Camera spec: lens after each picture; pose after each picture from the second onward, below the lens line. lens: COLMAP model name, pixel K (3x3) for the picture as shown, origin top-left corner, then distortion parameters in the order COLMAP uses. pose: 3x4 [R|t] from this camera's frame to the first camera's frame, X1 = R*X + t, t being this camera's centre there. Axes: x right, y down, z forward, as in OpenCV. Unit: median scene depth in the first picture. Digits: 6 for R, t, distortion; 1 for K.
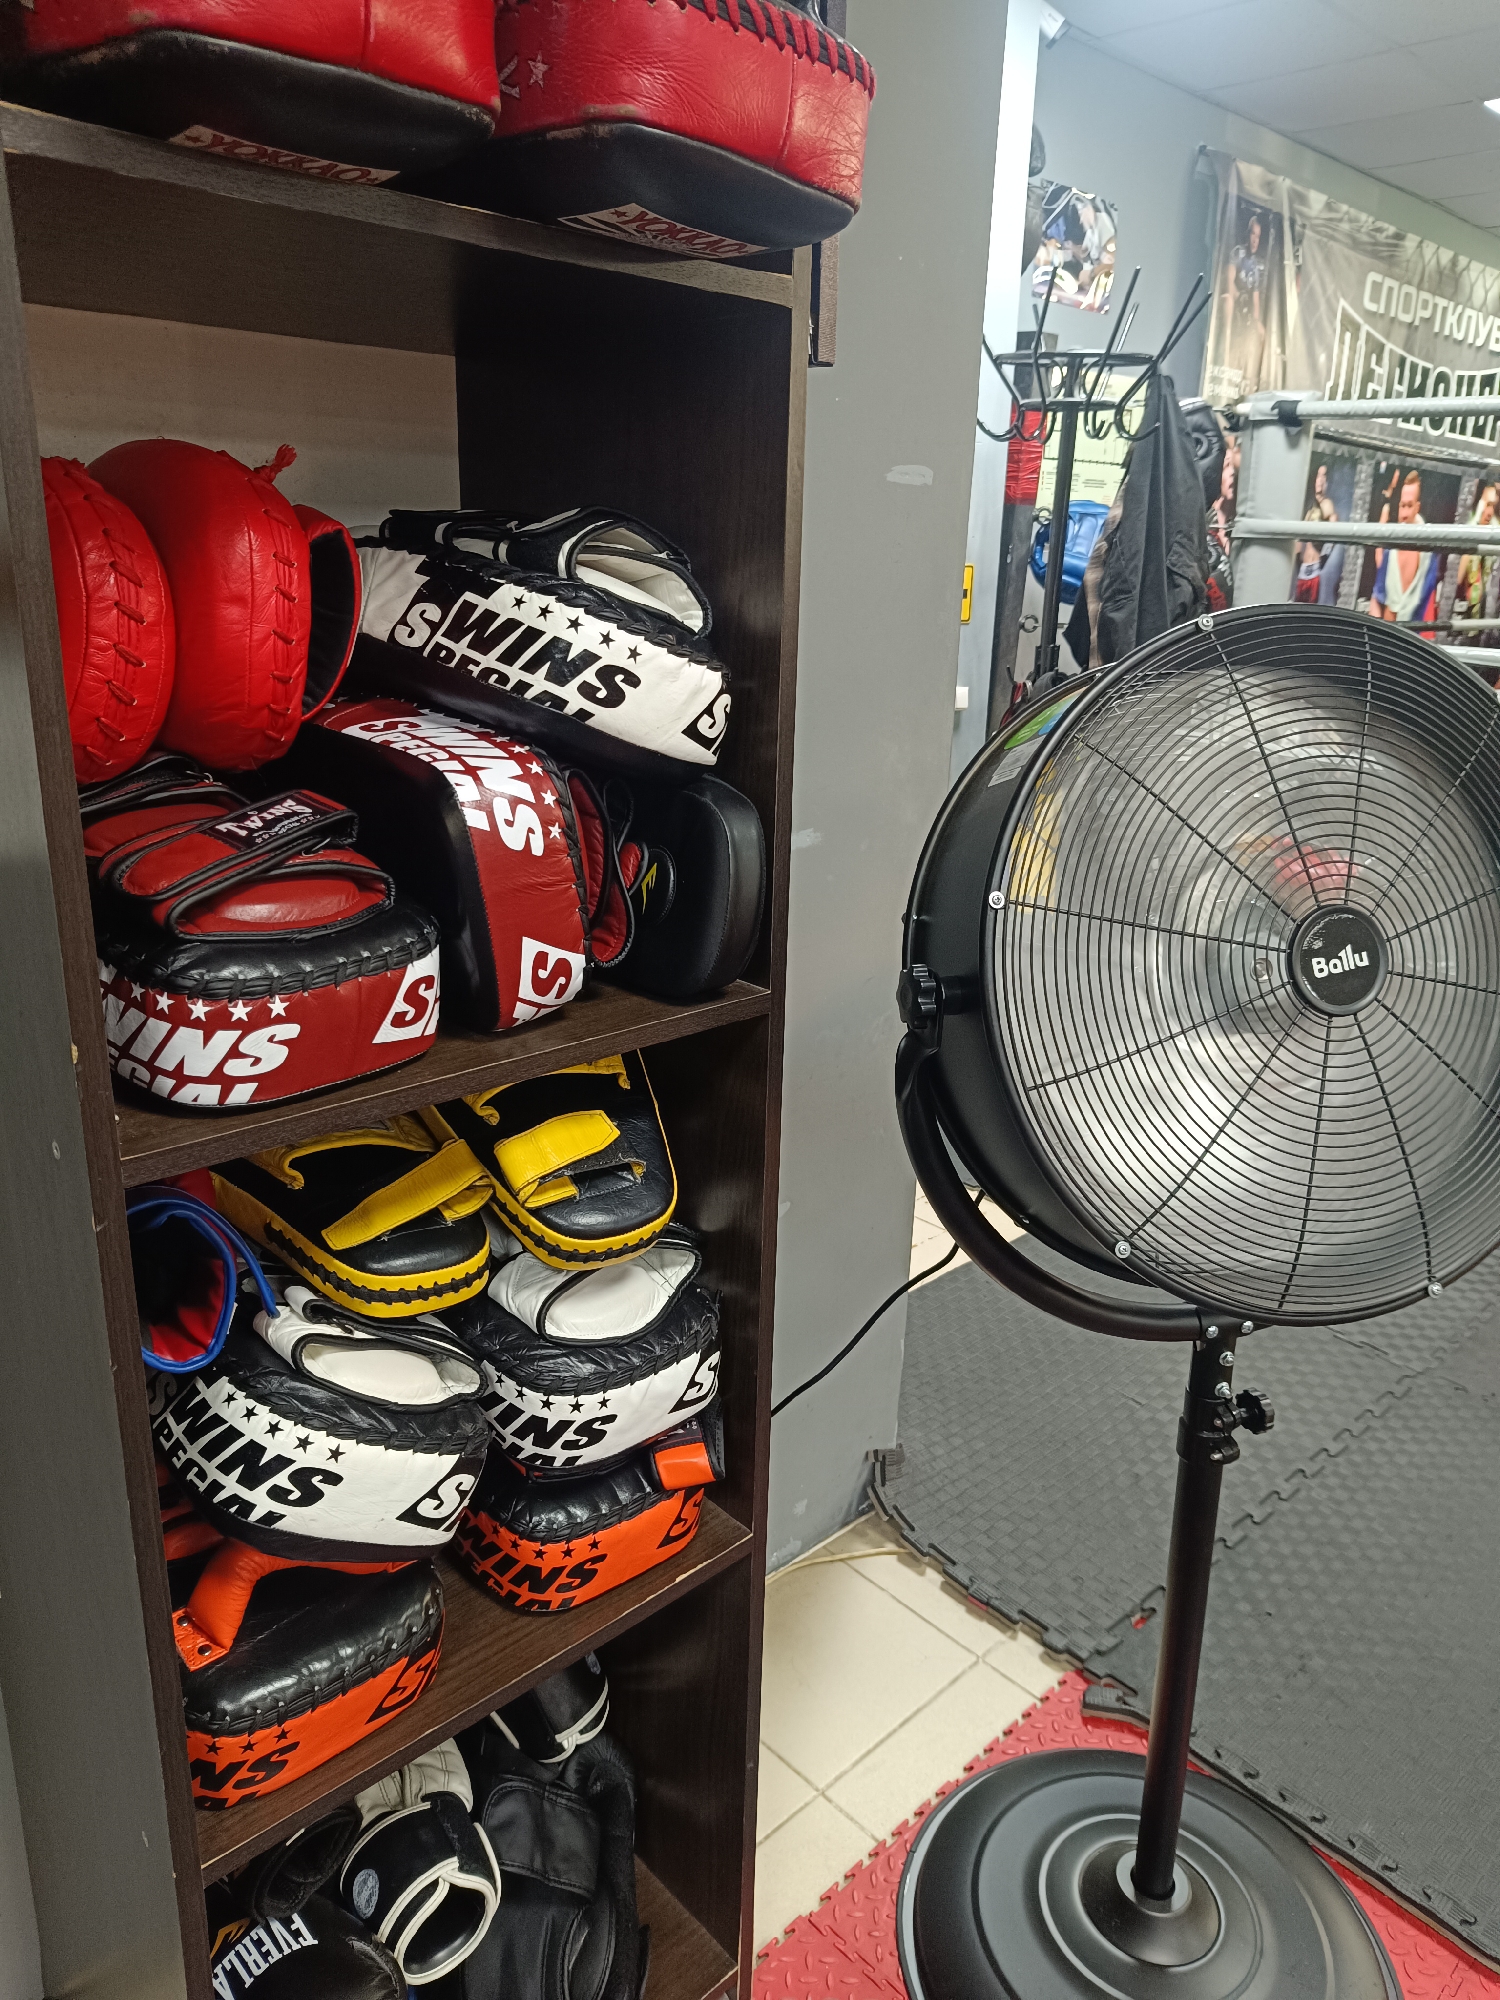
lens RADIAL K [[1403.5, 0, 754.8], [0, 1403.5, 1013.2], [0, 0, 1]] dist [-0.002958, -0.003685]
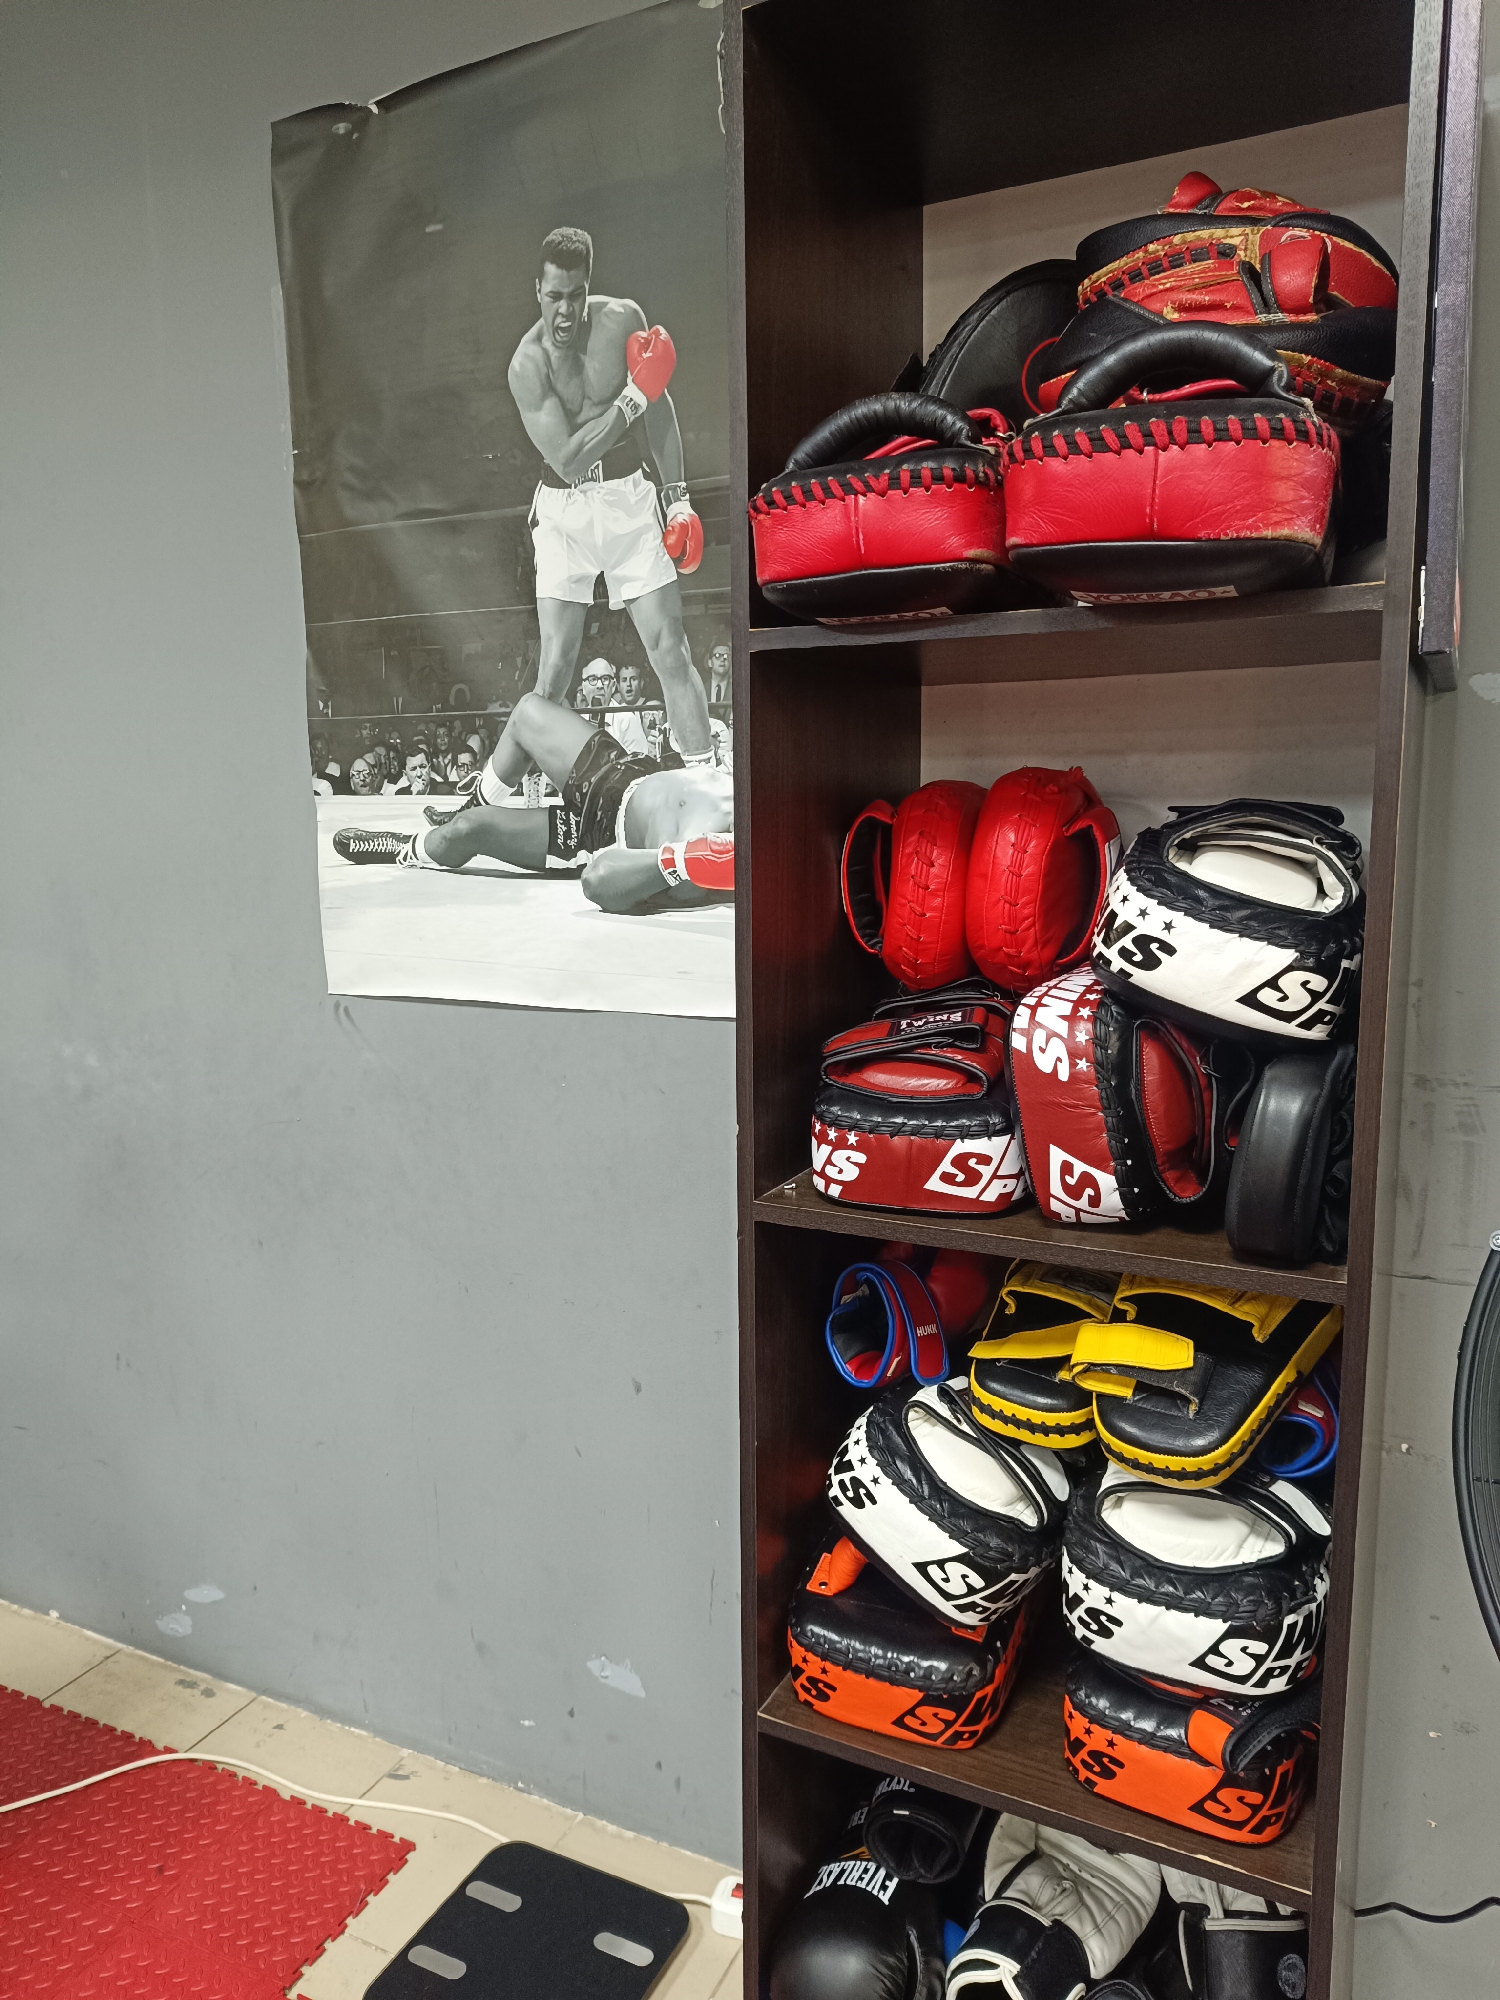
lens RADIAL K [[1403.5, 0, 753.9], [0, 1403.5, 989.3], [0, 0, 1]] dist [-0.002958, -0.003685]
pose [[0.303509, 0.096543, -0.947925, 0.898158], [-0.269439, 0.962945, 0.011803, -0.128073], [0.913939, 0.251826, 0.318275, 0.335315]]
